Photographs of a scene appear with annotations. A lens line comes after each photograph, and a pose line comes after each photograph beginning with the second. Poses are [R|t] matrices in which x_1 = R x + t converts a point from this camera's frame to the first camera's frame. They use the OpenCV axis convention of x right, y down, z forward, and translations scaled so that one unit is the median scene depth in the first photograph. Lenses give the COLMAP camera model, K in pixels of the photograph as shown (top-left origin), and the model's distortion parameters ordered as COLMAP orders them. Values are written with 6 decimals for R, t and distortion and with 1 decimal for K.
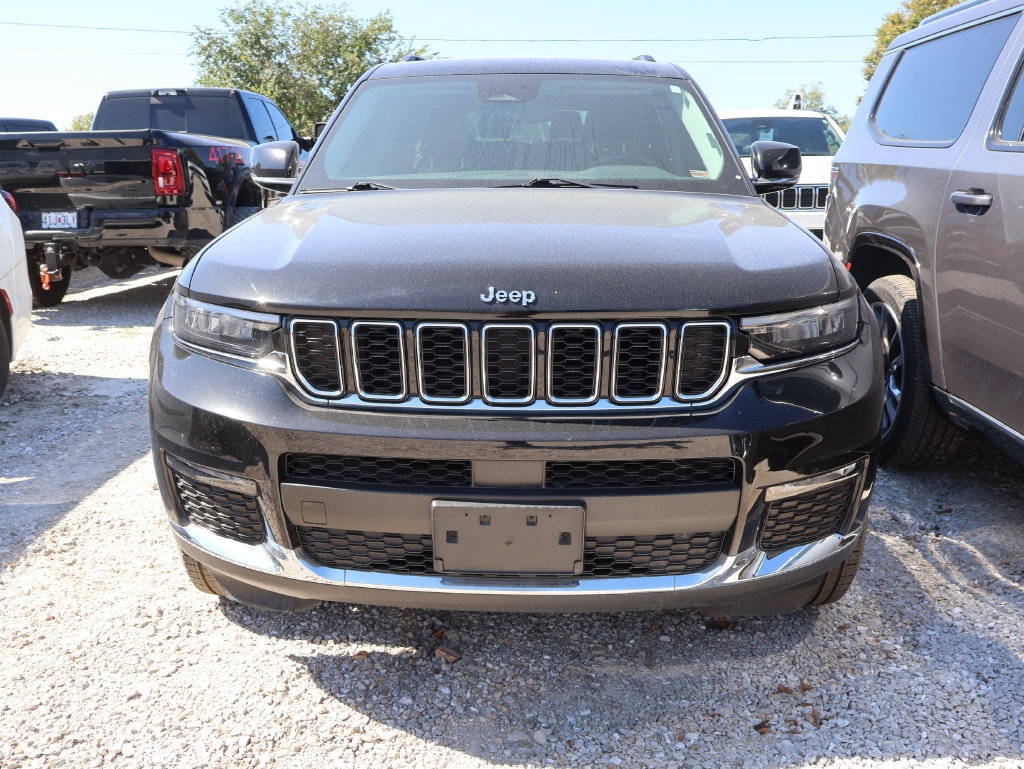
lens RADIAL K [[958.3, 0, 516.2], [0, 958.3, 392.1], [0, 0, 1]] dist [0.001332, 0.000000]
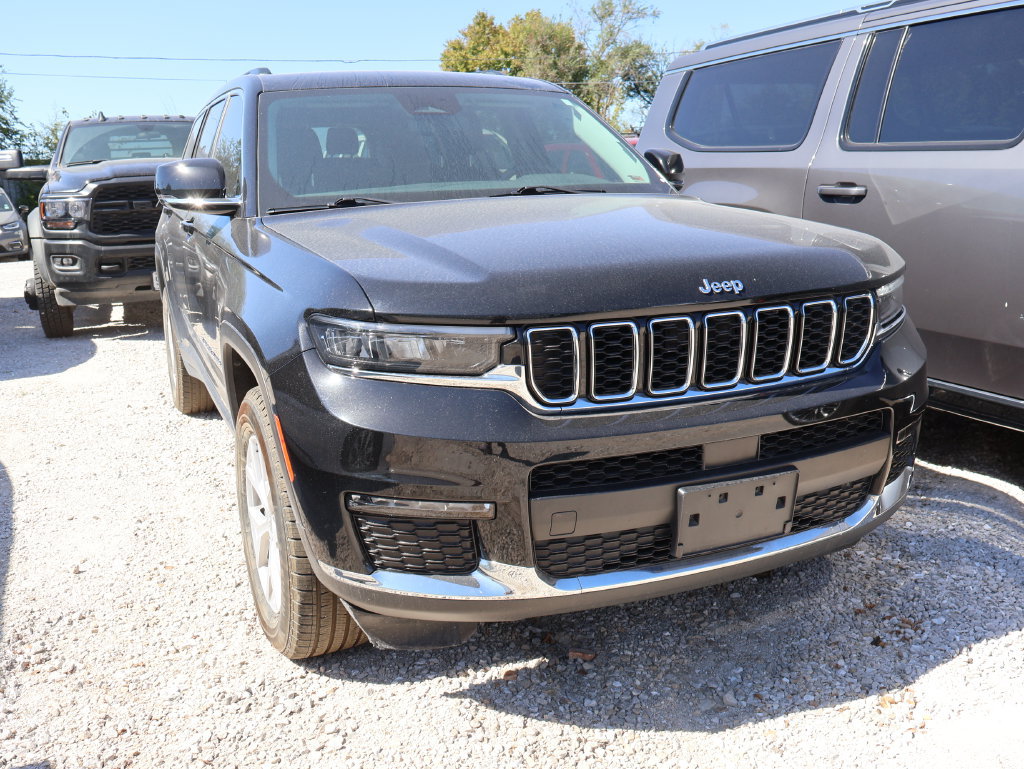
lens RADIAL K [[958.3, 0, 532.4], [0, 958.3, 384.9], [0, 0, 1]] dist [0.001332, 0.000000]
pose [[0.900758, -0.123839, 0.416291, -0.541493], [0.134396, 0.990920, 0.003978, -0.019391], [-0.413004, 0.052364, 0.909223, 0.096515]]
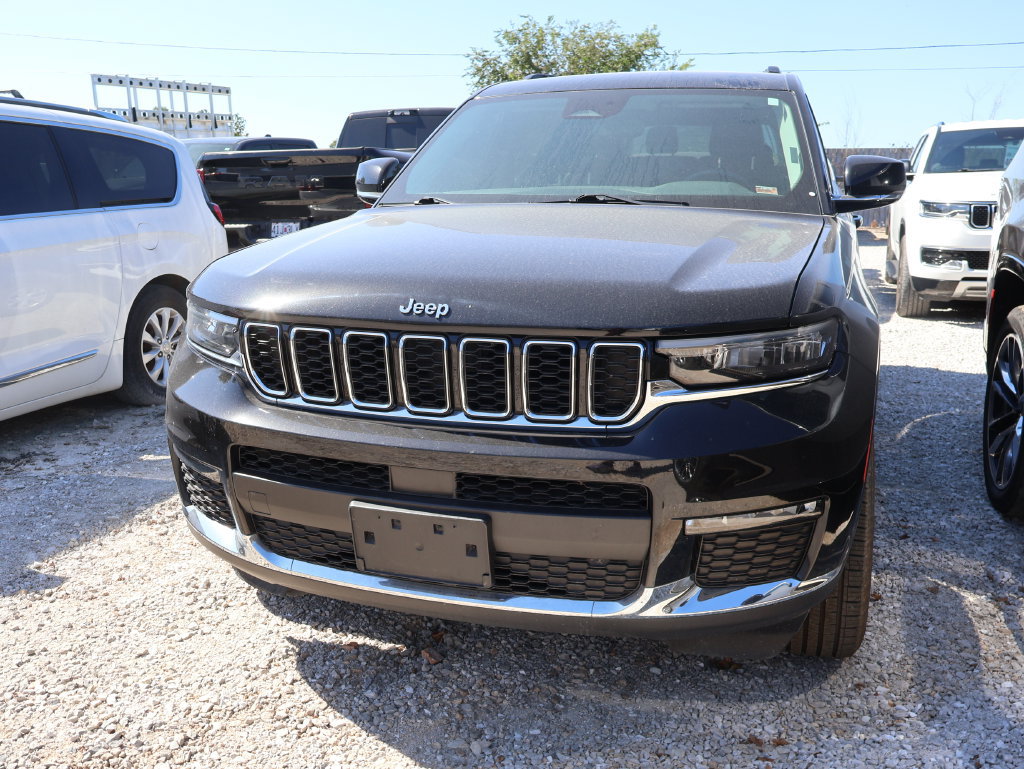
lens RADIAL K [[958.3, 0, 524.7], [0, 958.3, 389.1], [0, 0, 1]] dist [0.001332, 0.000000]
pose [[0.960578, 0.056962, -0.272113, 0.309844], [-0.061538, 0.998070, -0.008306, -0.009902], [0.271115, 0.024724, 0.962229, 0.035421]]
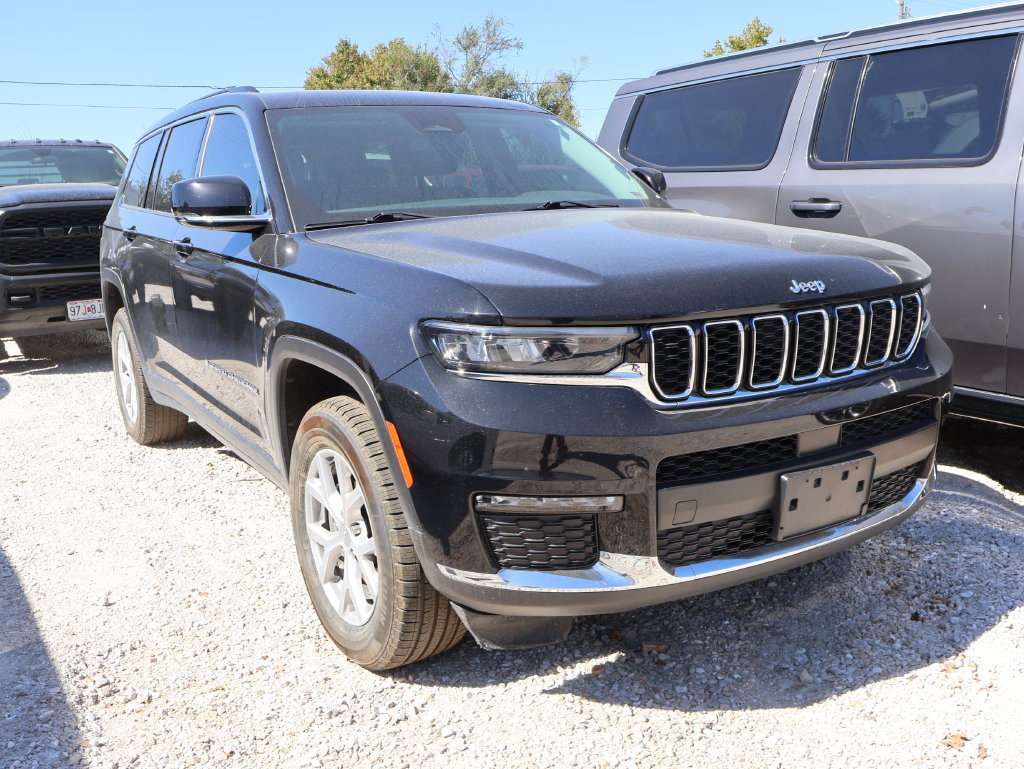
lens RADIAL K [[958.3, 0, 534.7], [0, 958.3, 389.7], [0, 0, 1]] dist [0.001332, 0.000000]
pose [[0.830461, -0.143045, 0.538398, -0.758844], [0.169085, 0.985601, 0.001051, -0.028329], [-0.530796, 0.090162, 0.842690, 0.173642]]
